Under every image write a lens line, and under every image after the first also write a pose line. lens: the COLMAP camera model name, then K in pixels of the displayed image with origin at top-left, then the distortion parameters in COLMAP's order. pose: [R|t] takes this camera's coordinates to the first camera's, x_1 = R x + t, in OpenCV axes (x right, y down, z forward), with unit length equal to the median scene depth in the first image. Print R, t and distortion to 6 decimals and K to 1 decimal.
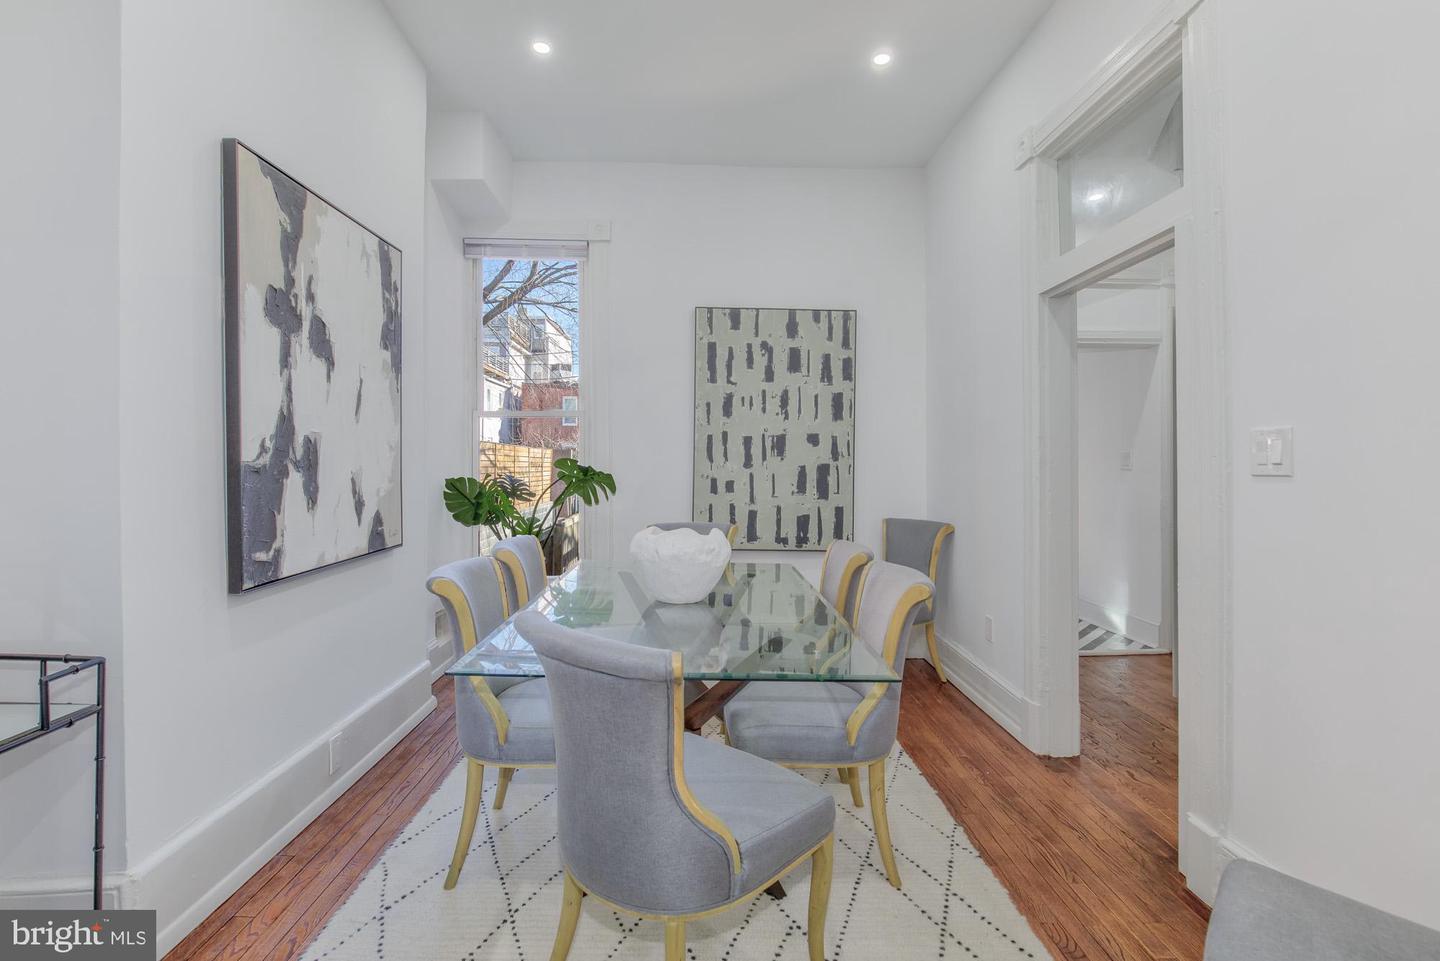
lens RADIAL K [[668.1, 0, 719.4], [0, 668.1, 468.1], [0, 0, 1]] dist [-0.010266, -0.000263]
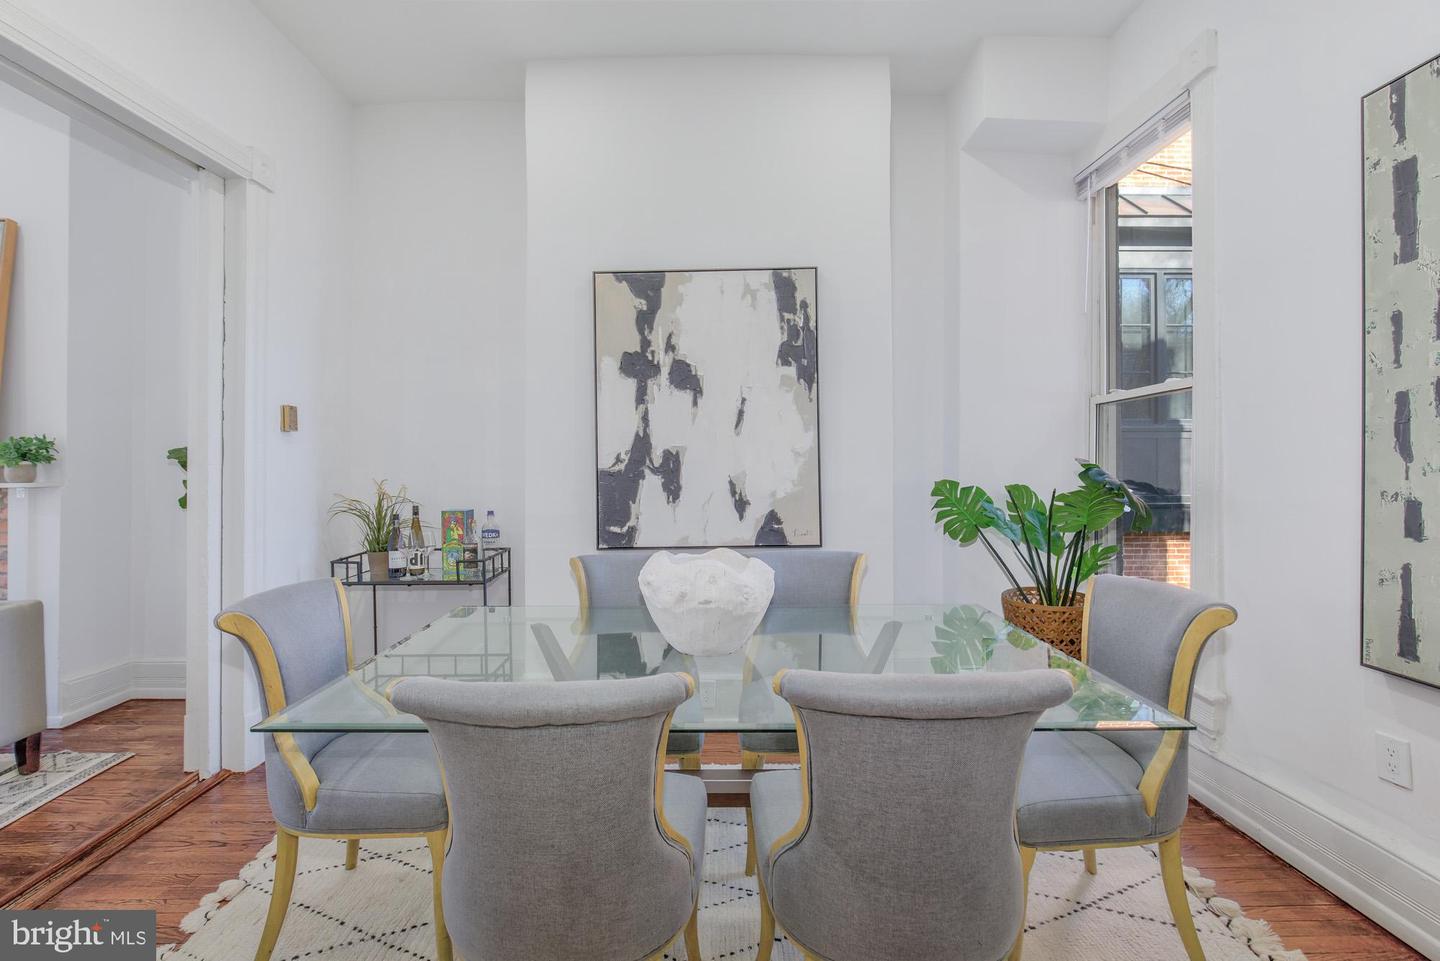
lens RADIAL K [[668.1, 0, 711.9], [0, 668.1, 461.9], [0, 0, 1]] dist [-0.010266, -0.000263]
pose [[-0.043355, -0.011188, -0.998997, 0.759036], [-0.000359, 0.999937, -0.011183, -0.006632], [0.999060, -0.000126, -0.043356, 1.145514]]
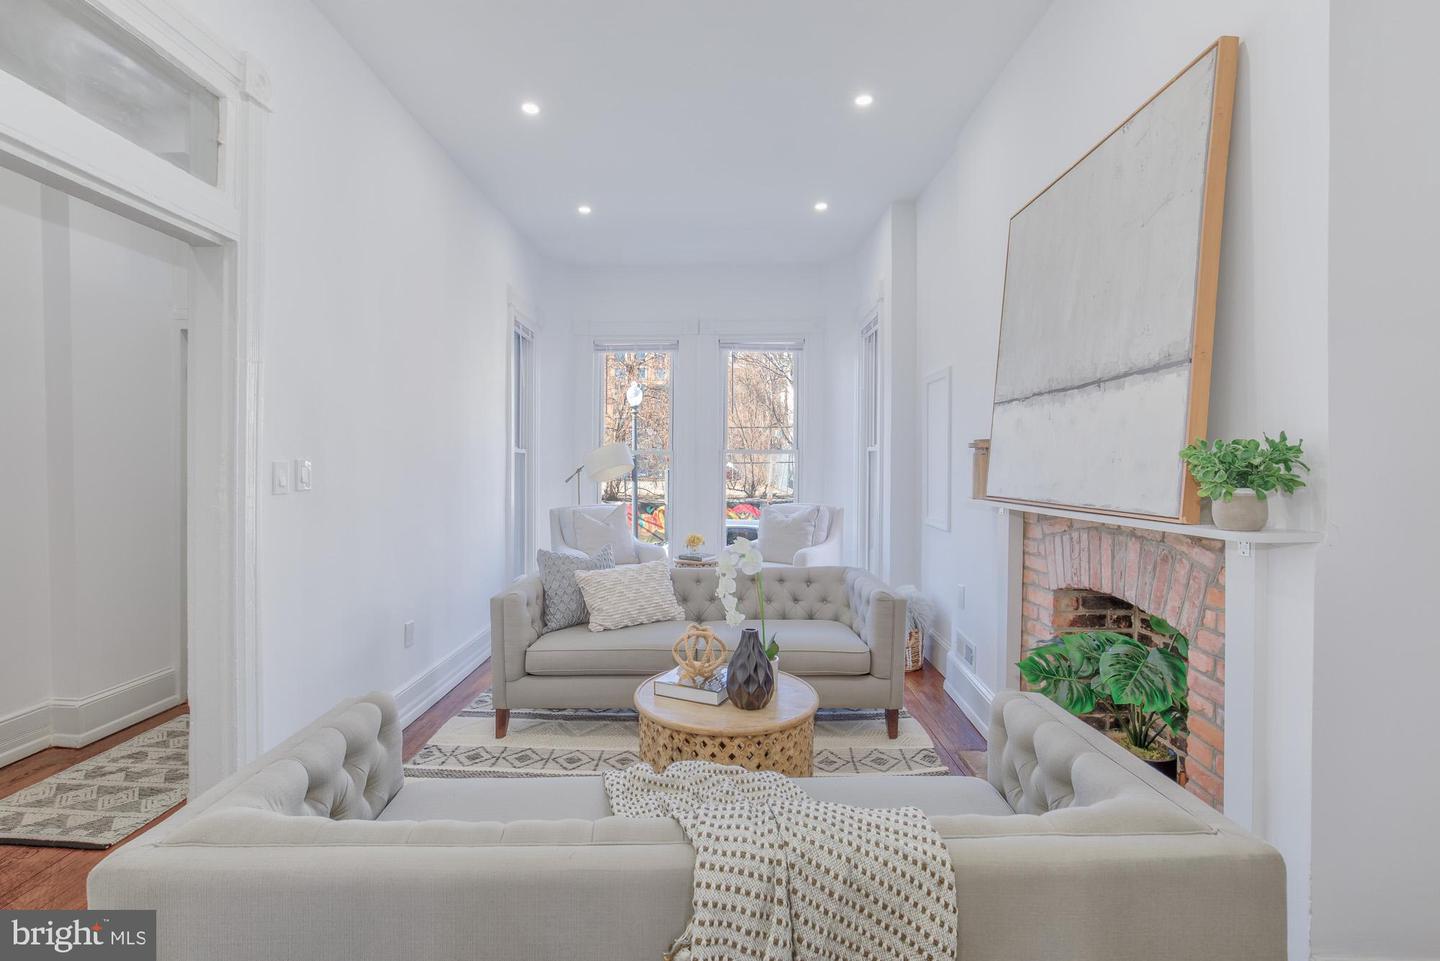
lens RADIAL K [[668.1, 0, 716.8], [0, 668.1, 469.5], [0, 0, 1]] dist [-0.010266, -0.000263]
pose [[-0.999324, -0.009431, 0.035541, -0.007254], [-0.009303, 0.999950, 0.003756, -0.038423], [-0.035575, 0.003423, -0.999361, 0.384128]]
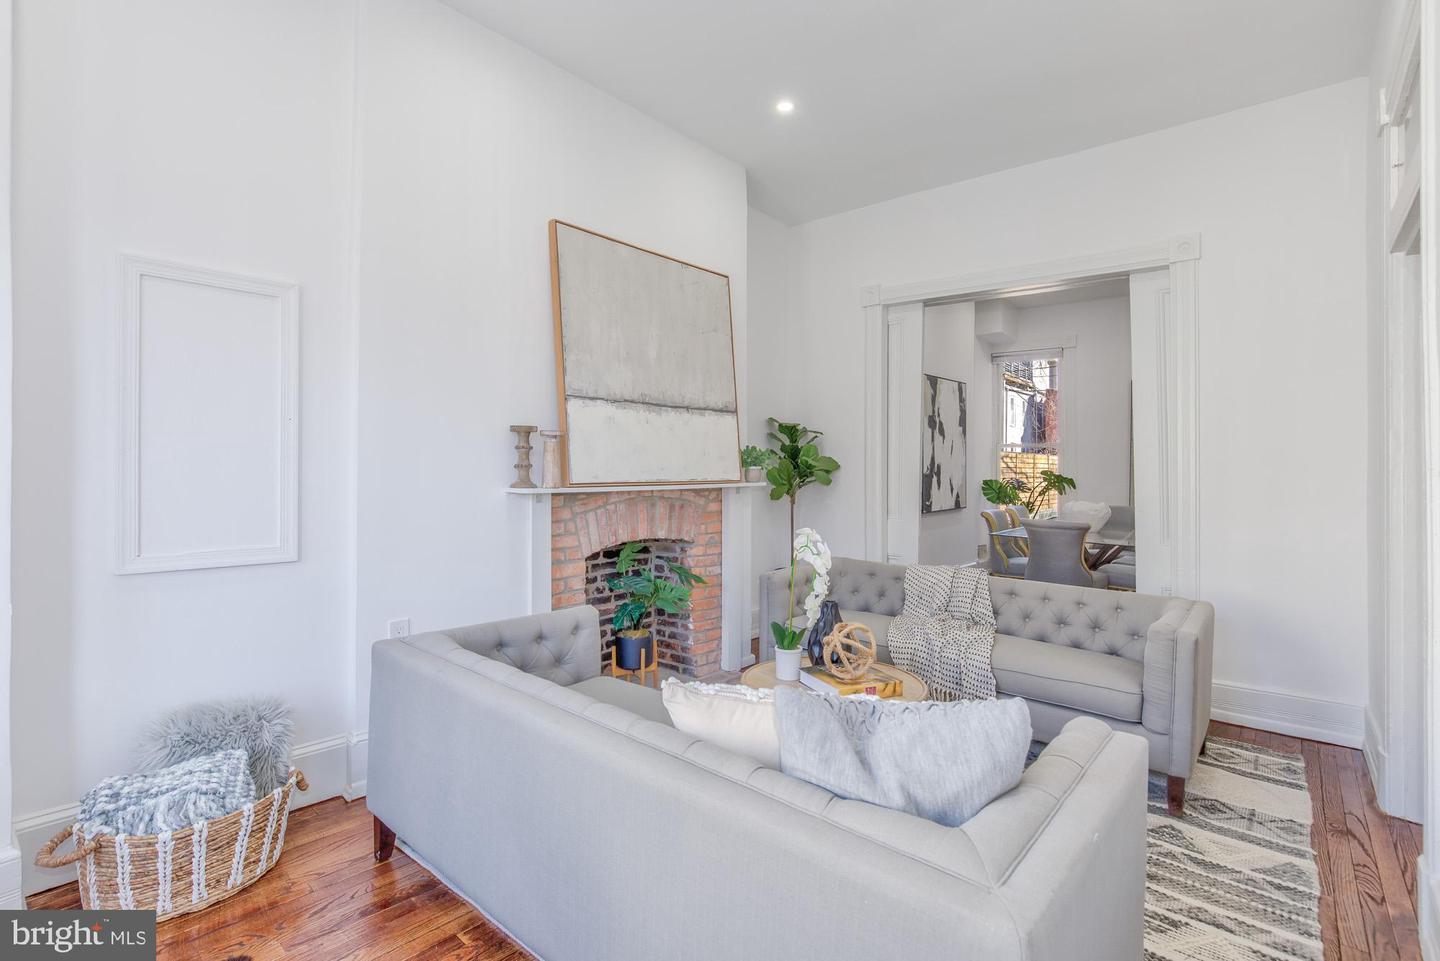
lens RADIAL K [[668.1, 0, 716.0], [0, 668.1, 469.7], [0, 0, 1]] dist [-0.010266, -0.000263]
pose [[0.730140, 0.000016, -0.683297, 0.642736], [-0.003119, 0.999990, -0.003309, -0.009910], [0.683290, 0.004547, 0.730133, -1.739709]]
